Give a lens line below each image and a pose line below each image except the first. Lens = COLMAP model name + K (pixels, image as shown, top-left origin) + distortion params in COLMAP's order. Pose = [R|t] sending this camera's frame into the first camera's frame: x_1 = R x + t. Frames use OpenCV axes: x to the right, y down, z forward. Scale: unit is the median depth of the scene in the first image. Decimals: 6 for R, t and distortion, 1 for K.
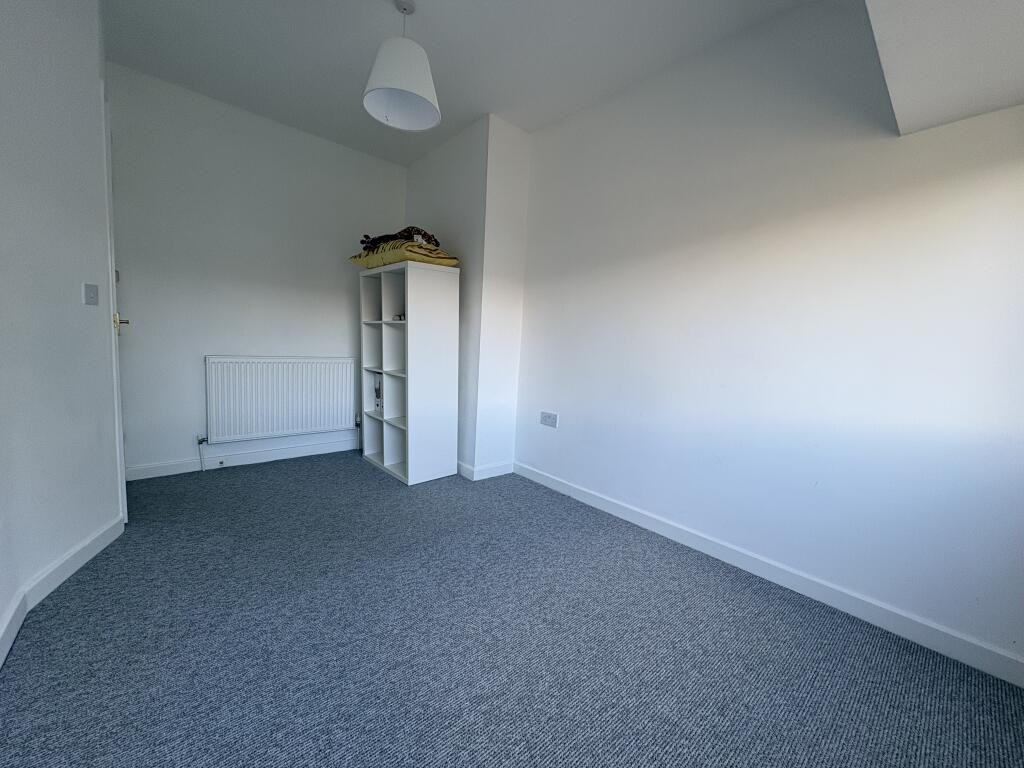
lens RADIAL K [[407.1, 0, 511.3], [0, 407.1, 385.0], [0, 0, 1]] dist [-0.003037, 0.000256]
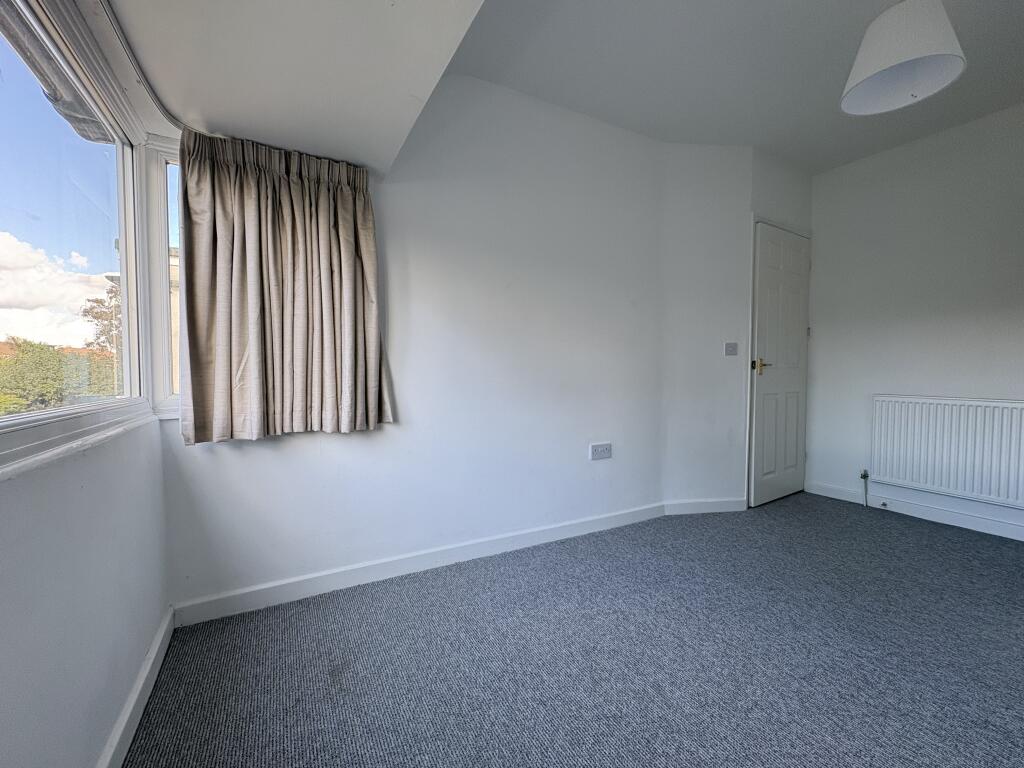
lens RADIAL K [[407.1, 0, 512.2], [0, 407.1, 385.3], [0, 0, 1]] dist [-0.003037, 0.000256]
pose [[-0.205347, -0.015512, -0.978566, 0.512324], [-0.117573, 0.993024, 0.008931, 0.004894], [0.971601, 0.116887, -0.205739, 0.359777]]
